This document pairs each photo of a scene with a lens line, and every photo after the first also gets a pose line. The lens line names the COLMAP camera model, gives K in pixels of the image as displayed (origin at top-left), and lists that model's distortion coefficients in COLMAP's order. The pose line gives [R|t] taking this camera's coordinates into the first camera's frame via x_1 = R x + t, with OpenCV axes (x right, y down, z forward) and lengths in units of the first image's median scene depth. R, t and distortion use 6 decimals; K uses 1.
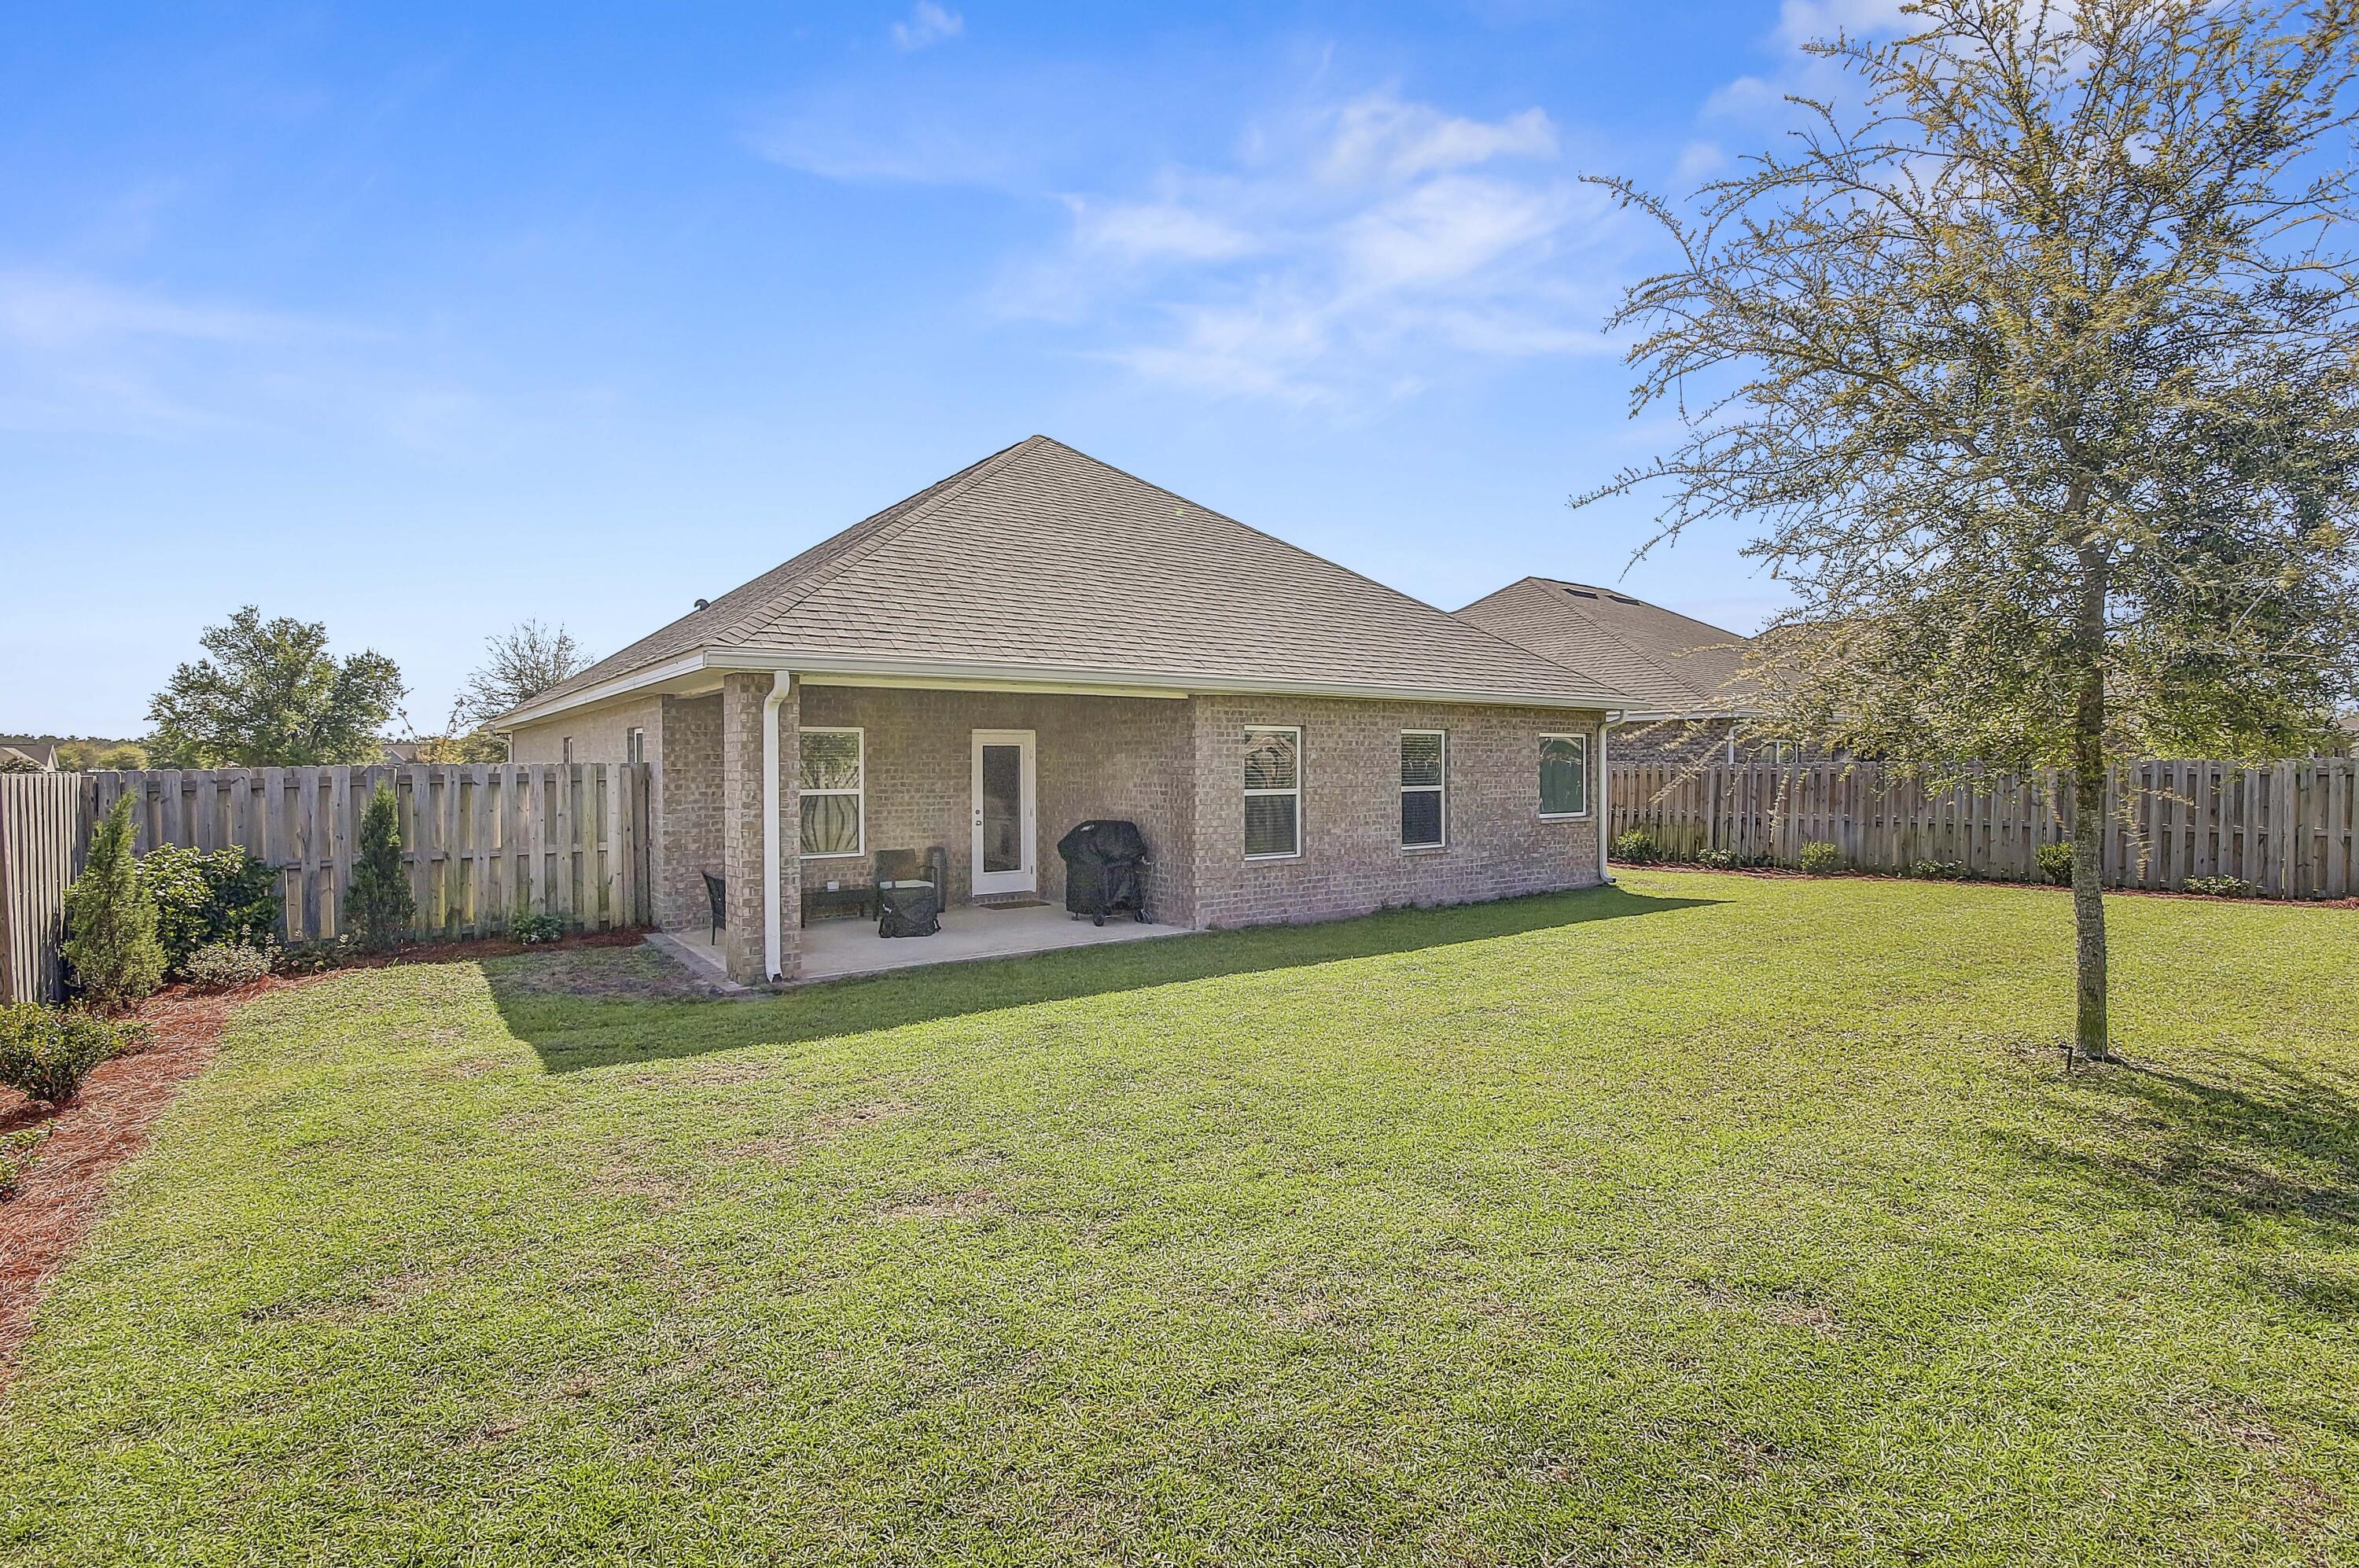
lens RADIAL K [[1115.4, 0, 1156.2], [0, 1115.4, 782.3], [0, 0, 1]] dist [0.002250, -0.002943]
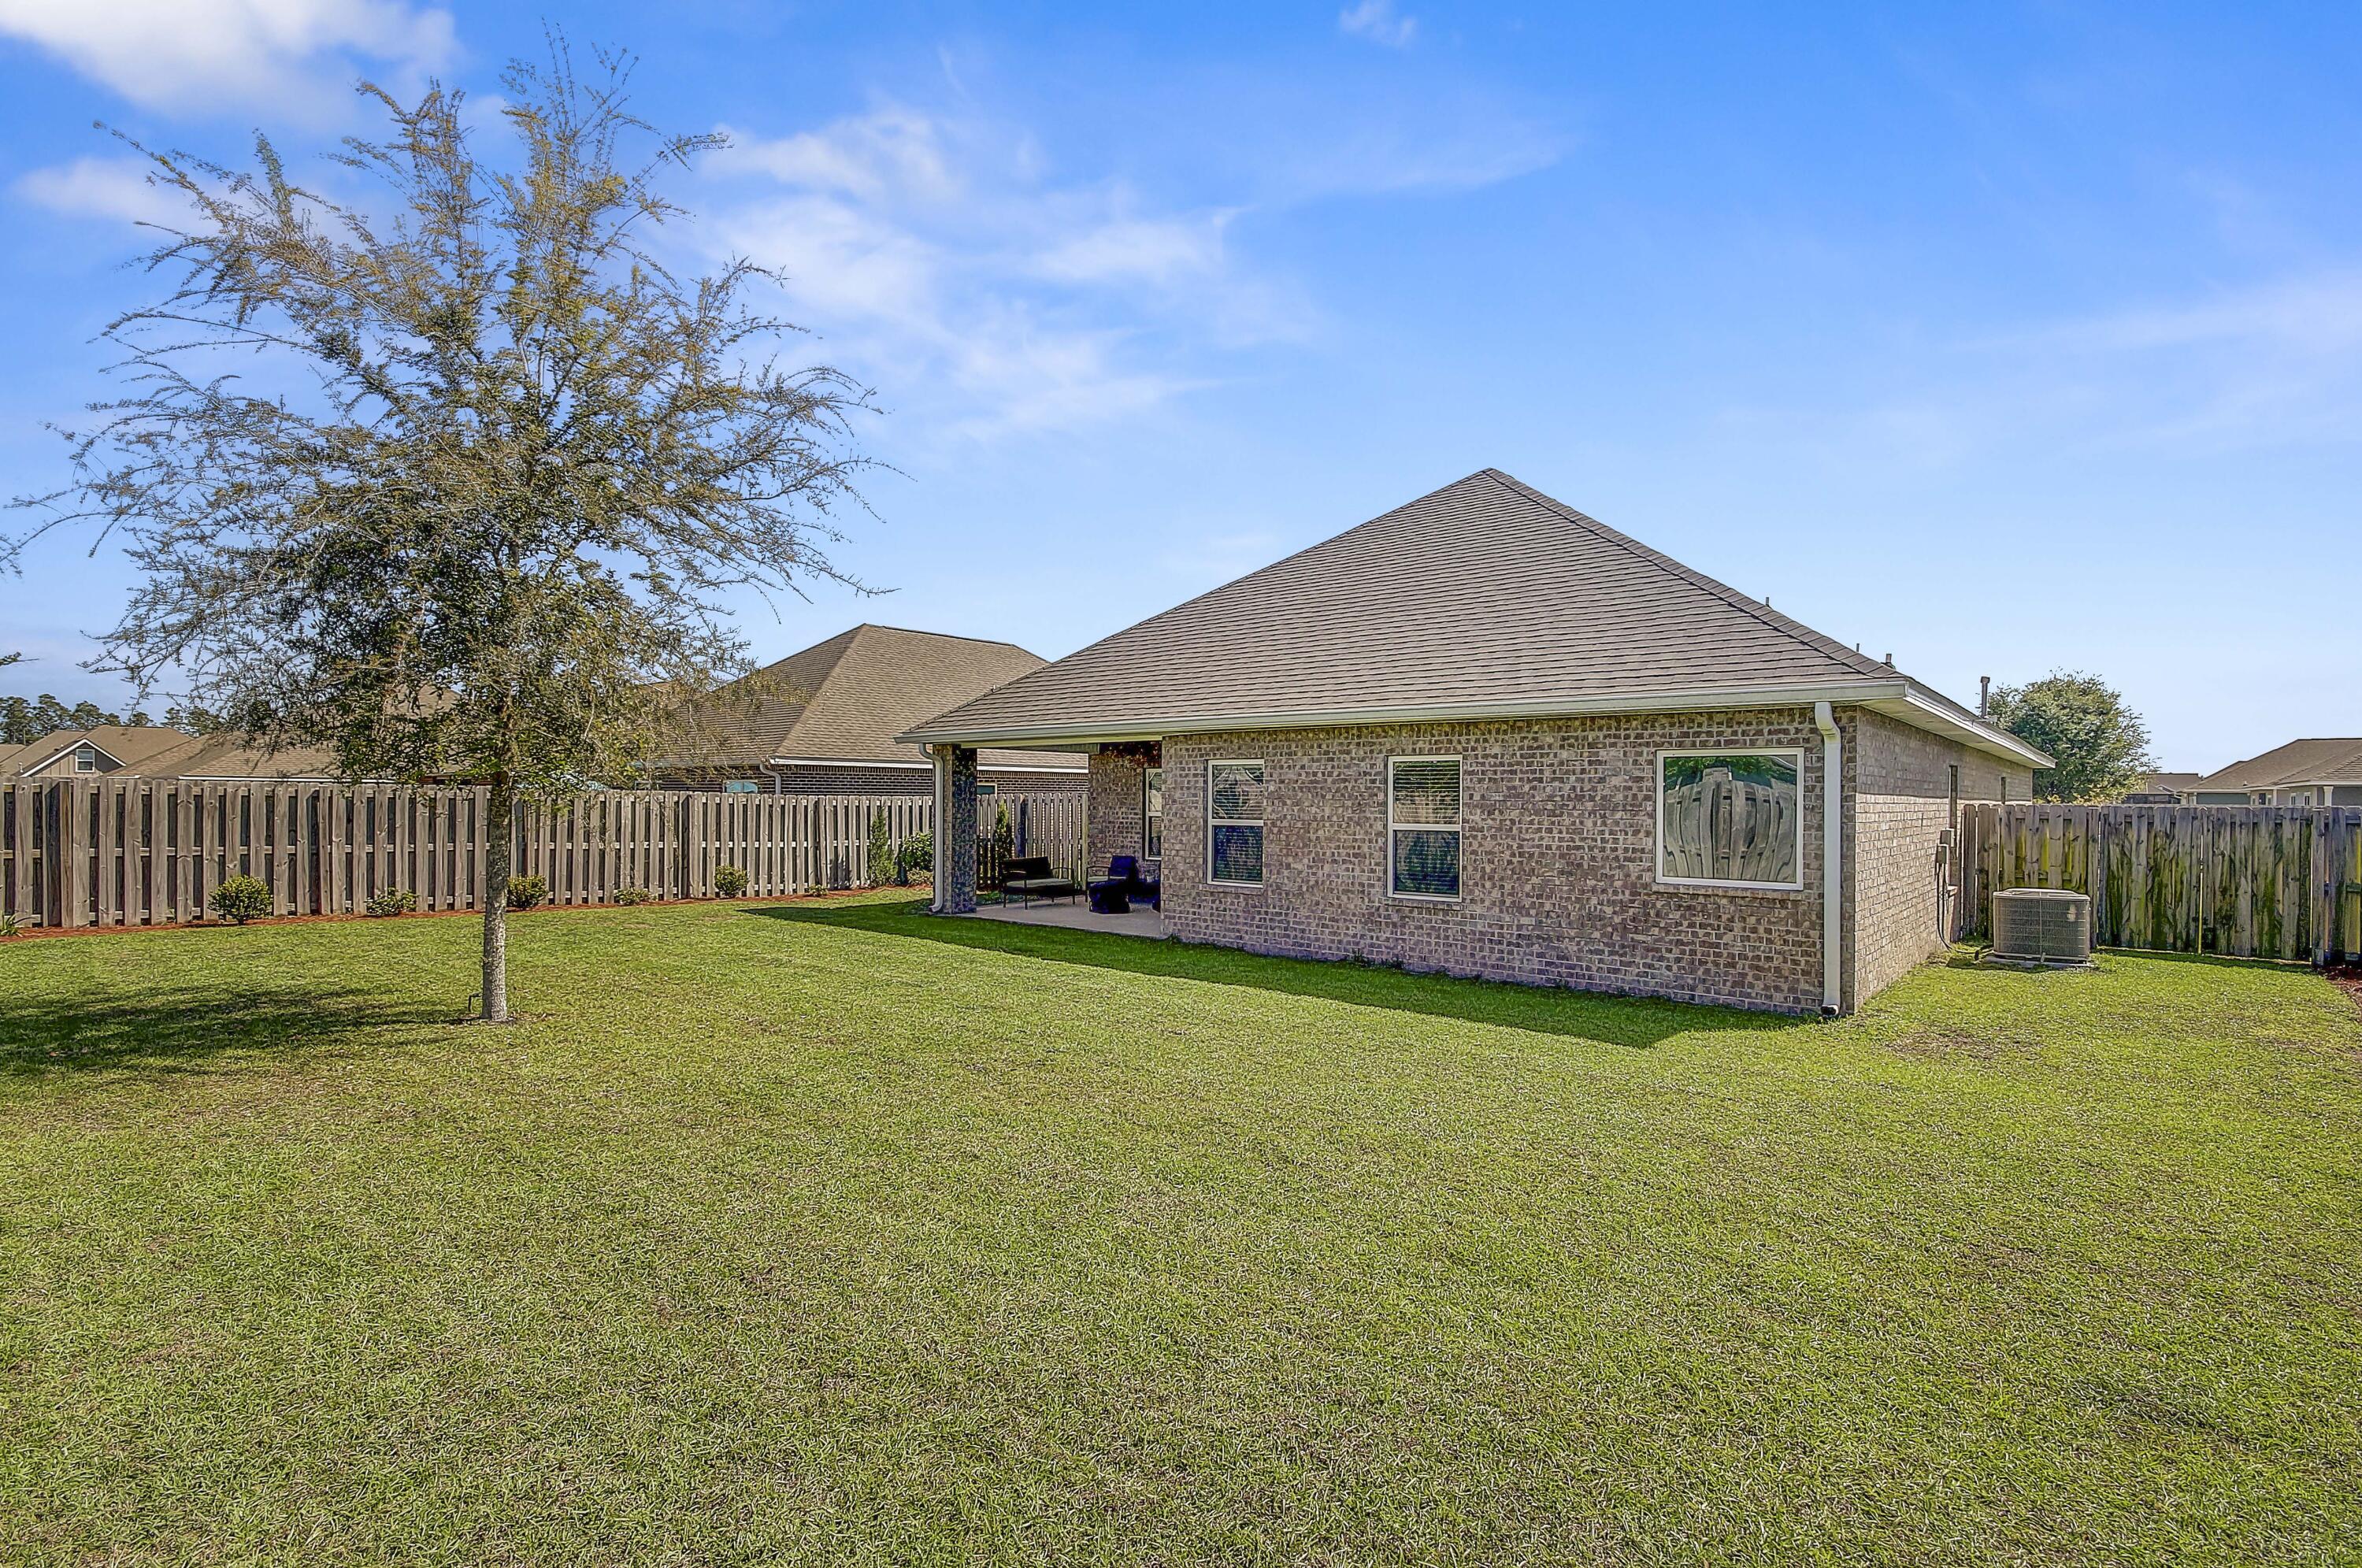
lens RADIAL K [[1116.8, 0, 1184.8], [0, 1116.8, 785.7], [0, 0, 1]] dist [0.002250, -0.002943]
pose [[0.235850, 0.006633, -0.971767, 1.014959], [-0.011780, 0.999923, 0.003966, -0.026525], [0.971718, 0.010512, 0.235910, 0.641185]]
